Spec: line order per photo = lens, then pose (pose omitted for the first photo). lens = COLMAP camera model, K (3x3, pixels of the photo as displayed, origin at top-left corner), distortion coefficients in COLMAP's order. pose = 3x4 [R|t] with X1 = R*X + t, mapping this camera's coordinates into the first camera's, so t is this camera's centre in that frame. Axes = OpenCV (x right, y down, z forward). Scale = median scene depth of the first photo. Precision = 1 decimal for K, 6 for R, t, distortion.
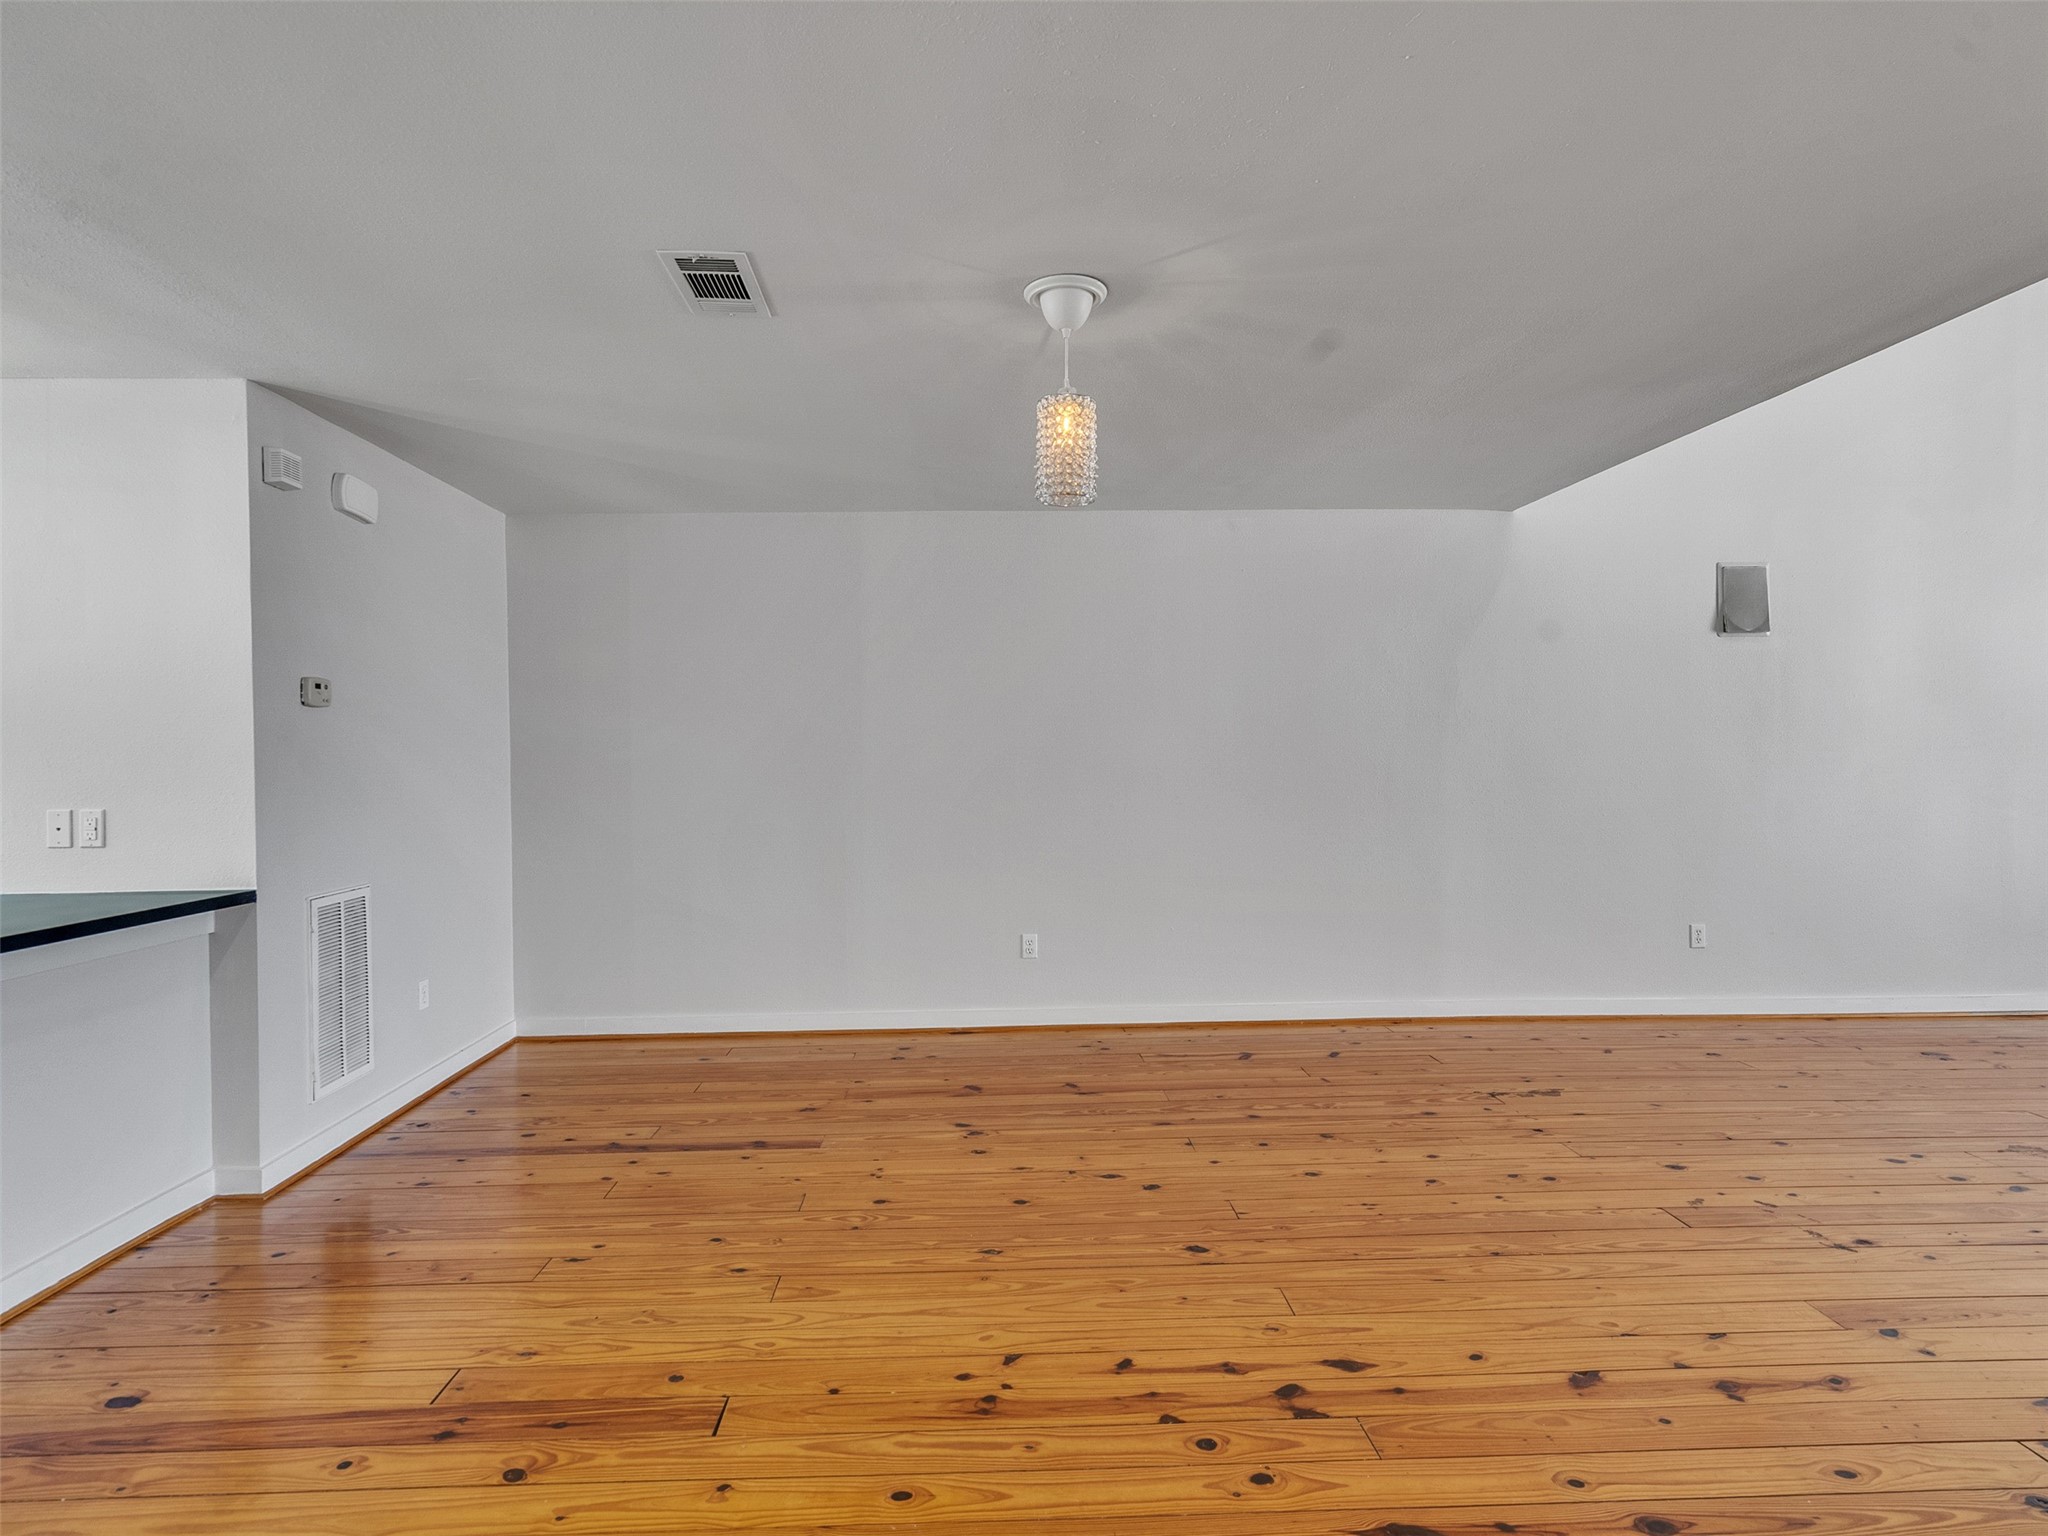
lens RADIAL K [[1081.8, 0, 1009.3], [0, 1081.8, 769.3], [0, 0, 1]] dist [-0.002129, 0.002864]
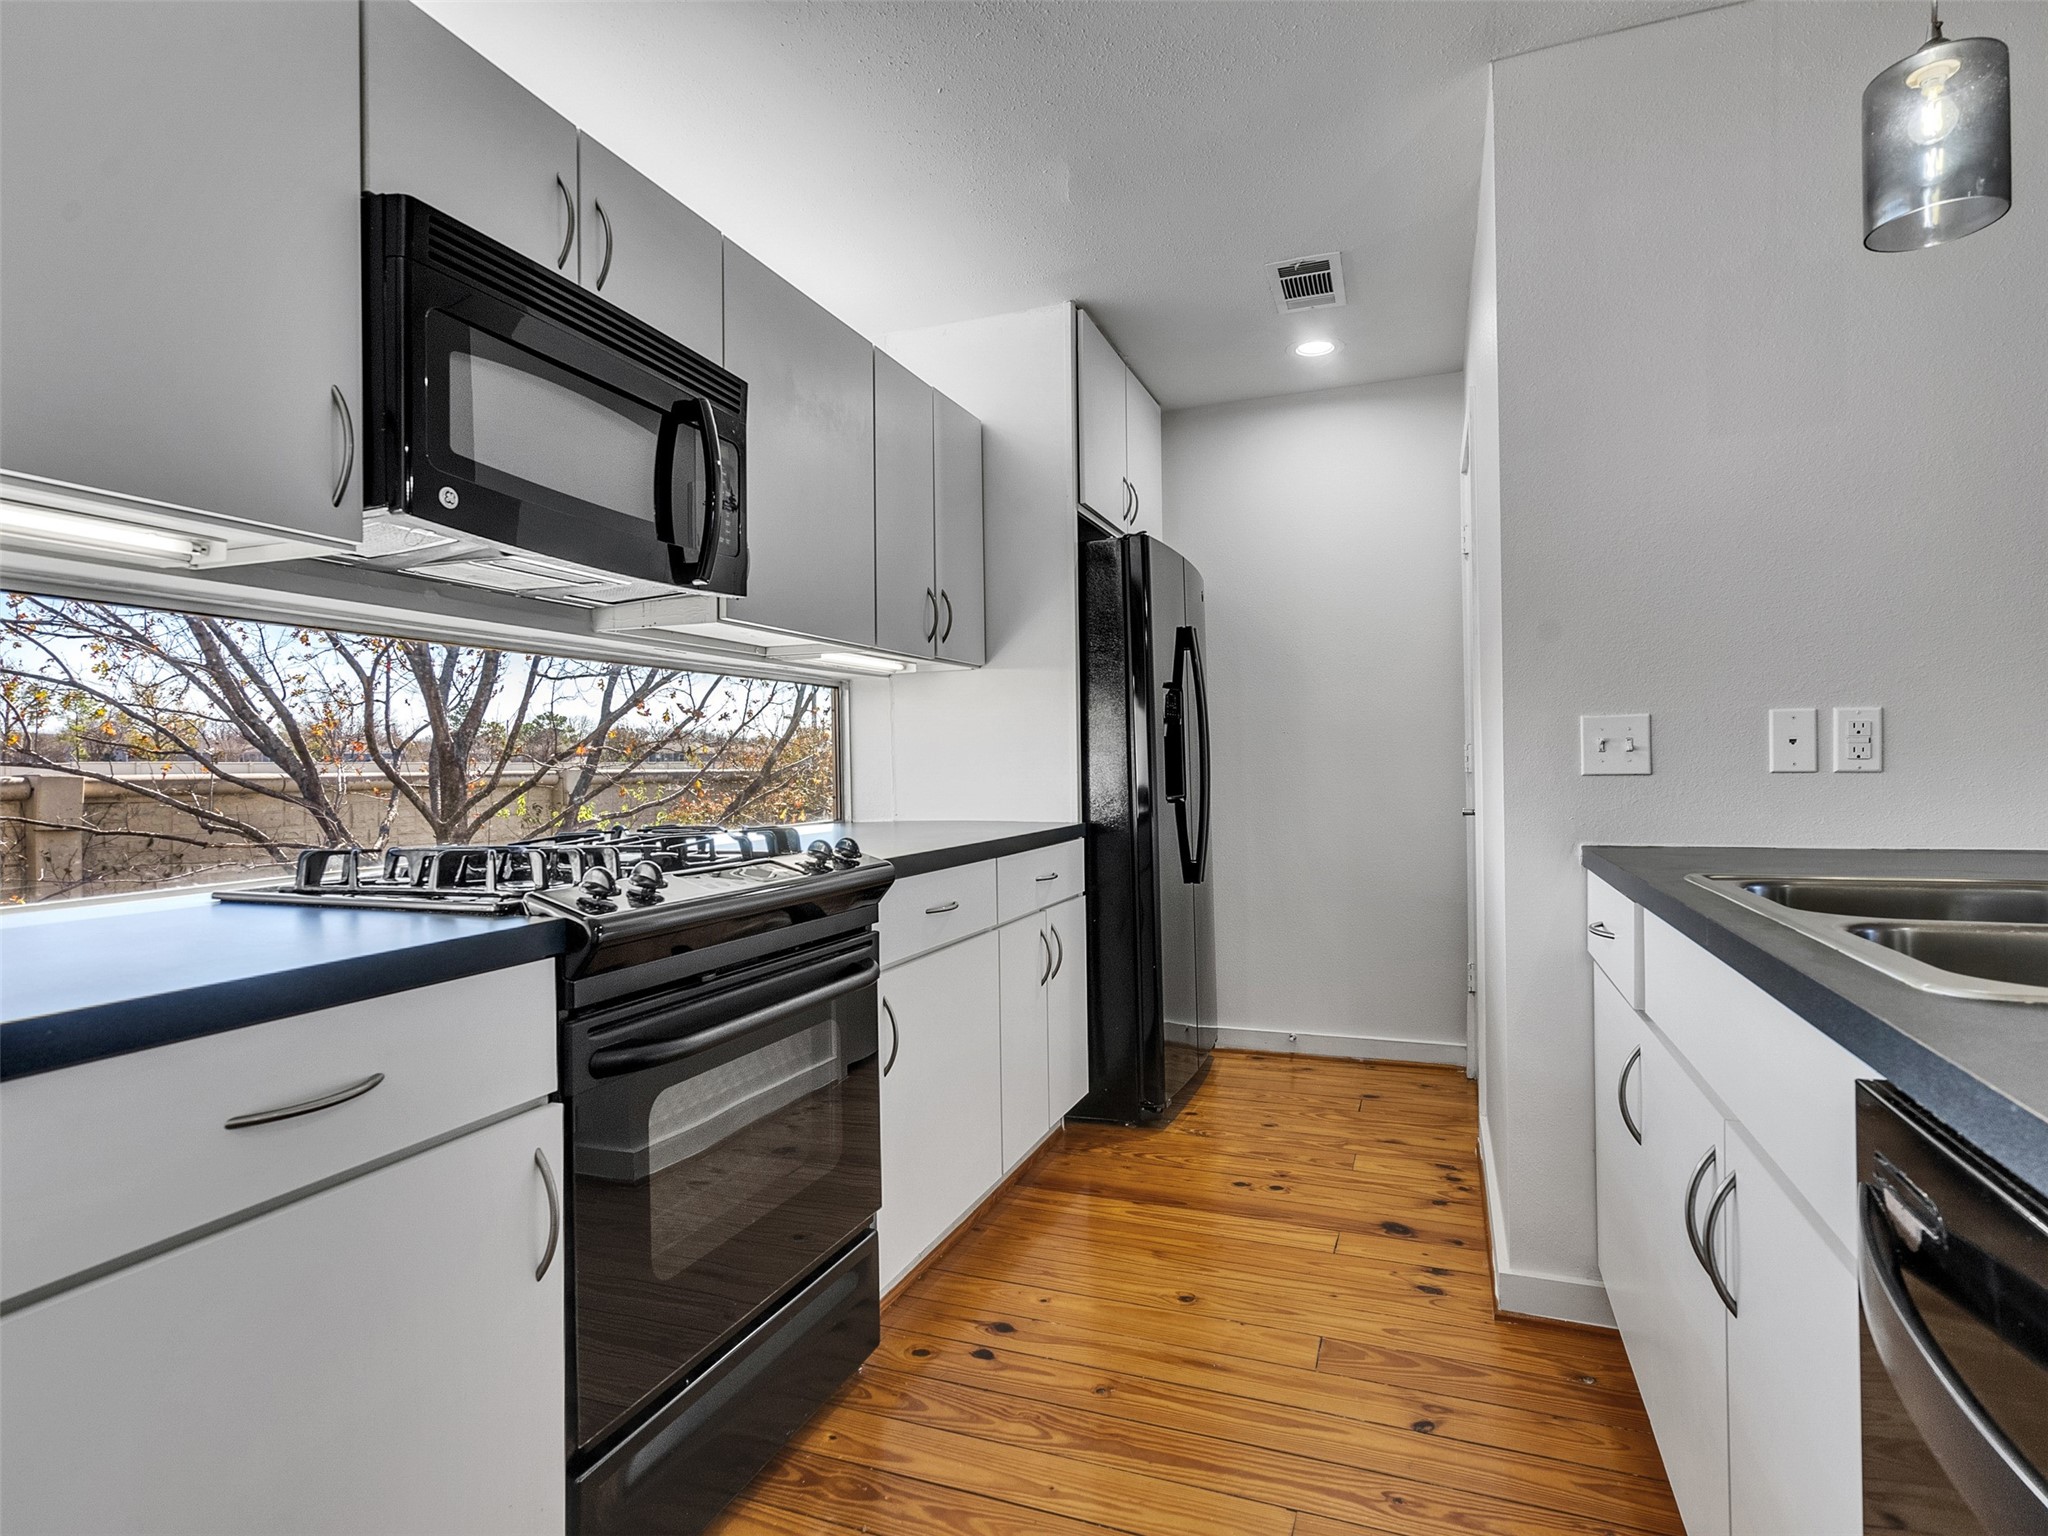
lens RADIAL K [[1081.8, 0, 1019.1], [0, 1081.8, 766.1], [0, 0, 1]] dist [-0.002129, 0.002864]
pose [[0.918336, 0.000519, -0.395803, -1.193523], [-0.003450, 0.999972, -0.006695, 0.085319], [0.395788, 0.007514, 0.918311, 0.314217]]
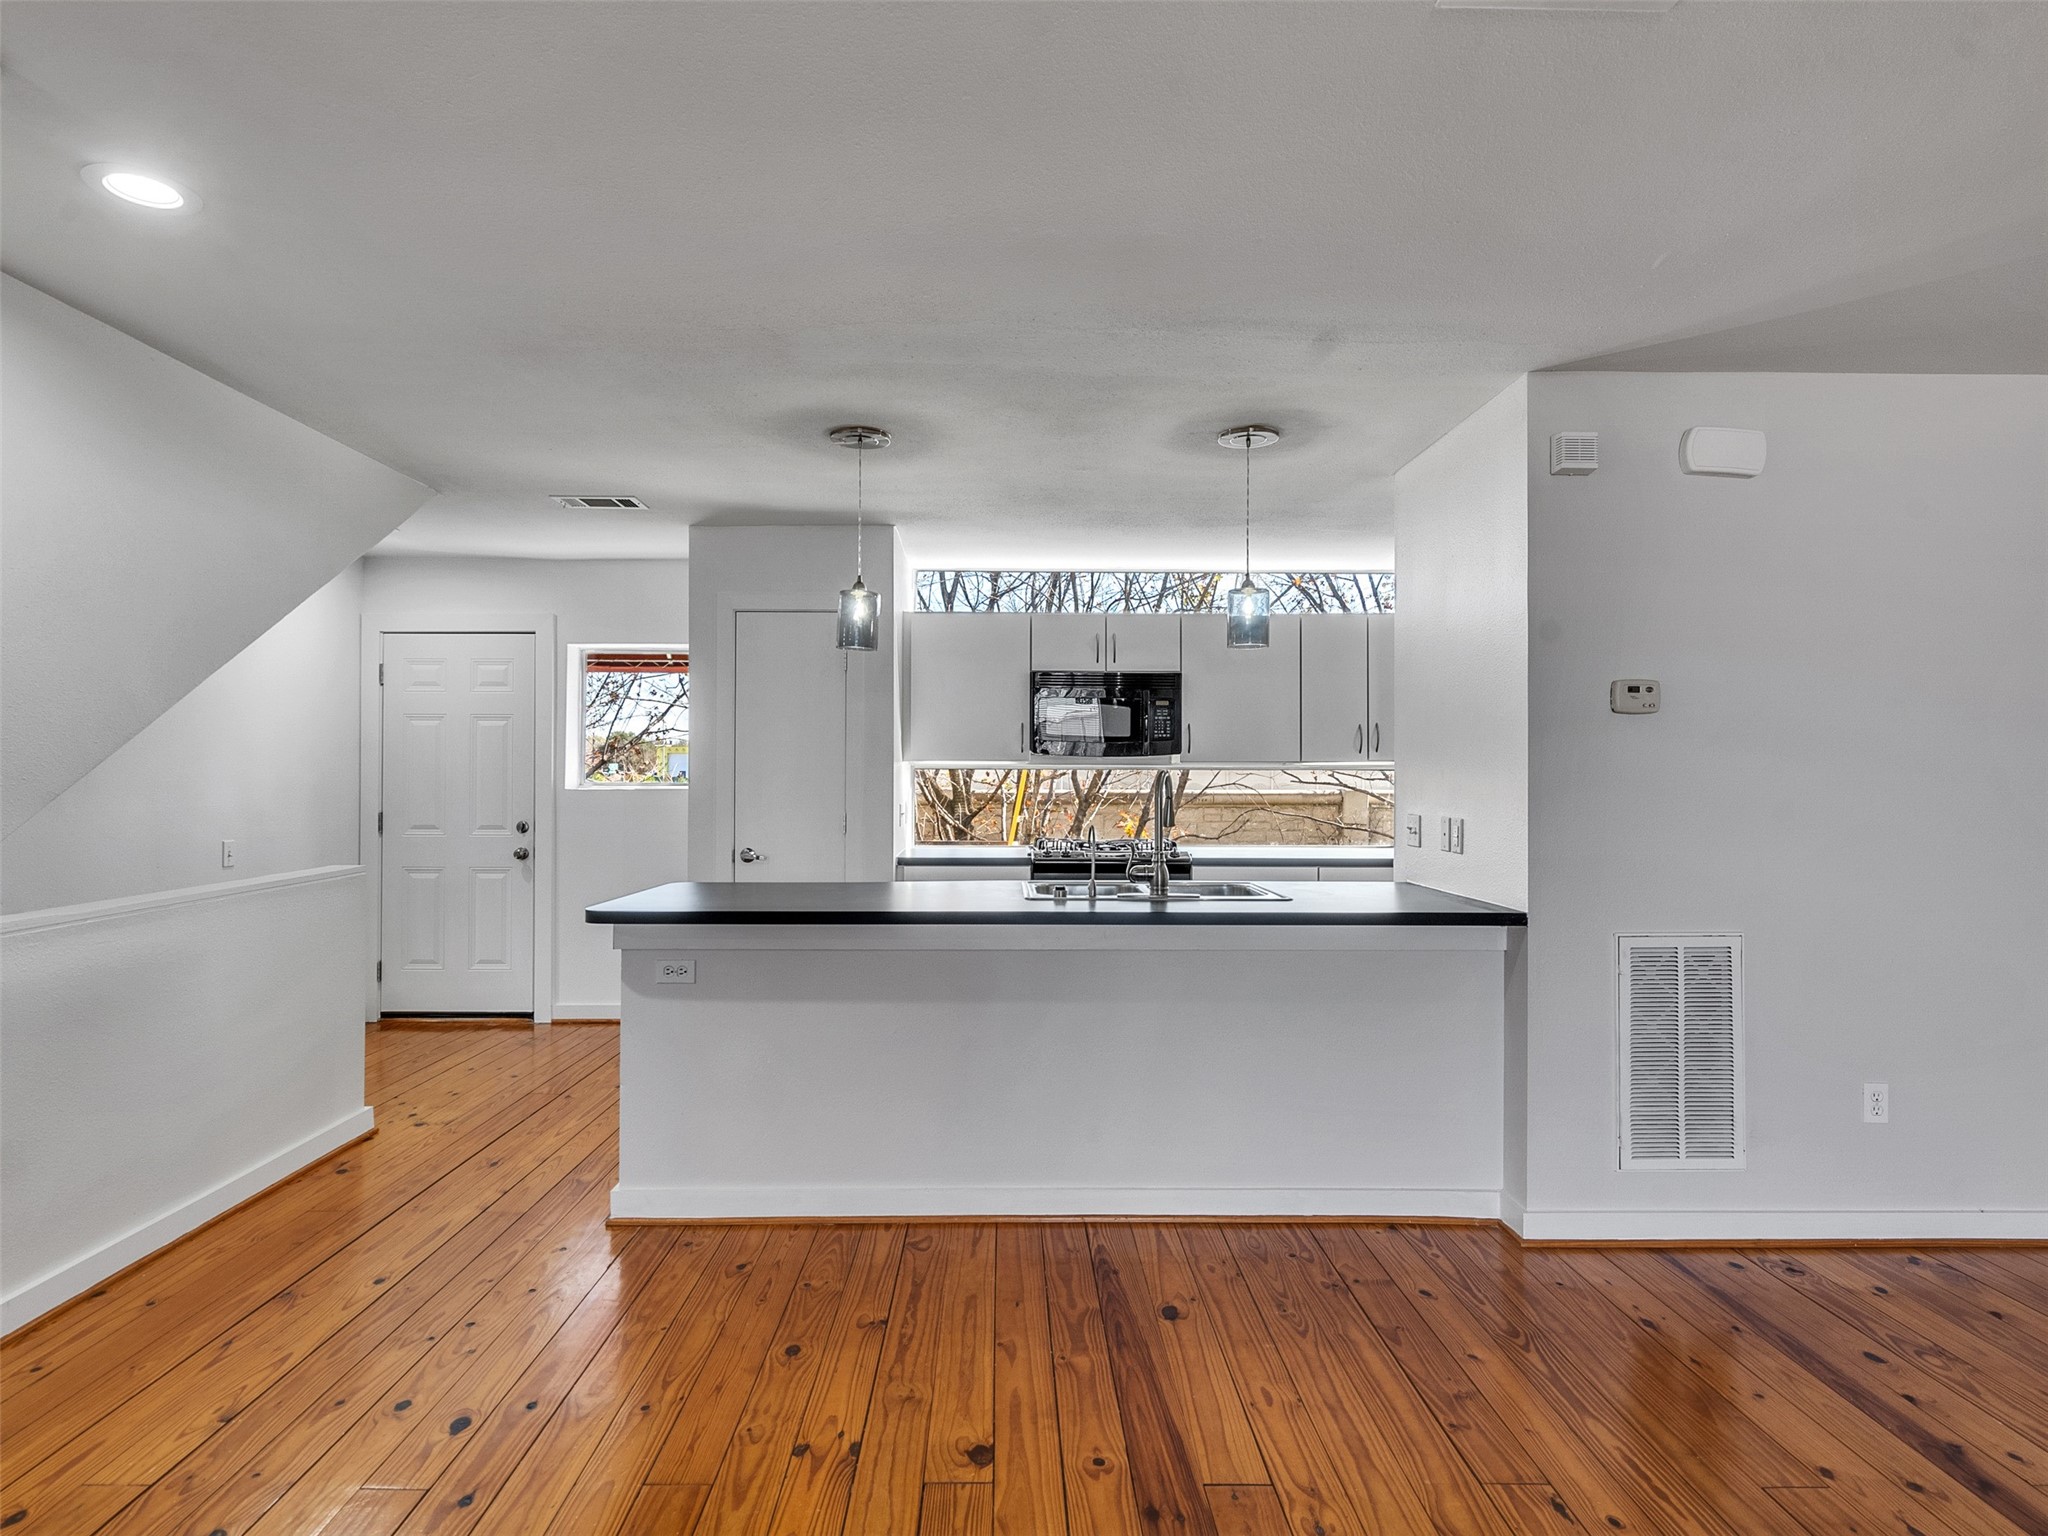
lens RADIAL K [[1081.8, 0, 1004.1], [0, 1081.8, 761.8], [0, 0, 1]] dist [-0.002129, 0.002864]
pose [[-0.027960, -0.001031, -0.999609, 0.296354], [-0.014684, 0.999892, -0.000621, -0.014984], [0.999501, 0.014661, -0.027972, 0.660094]]
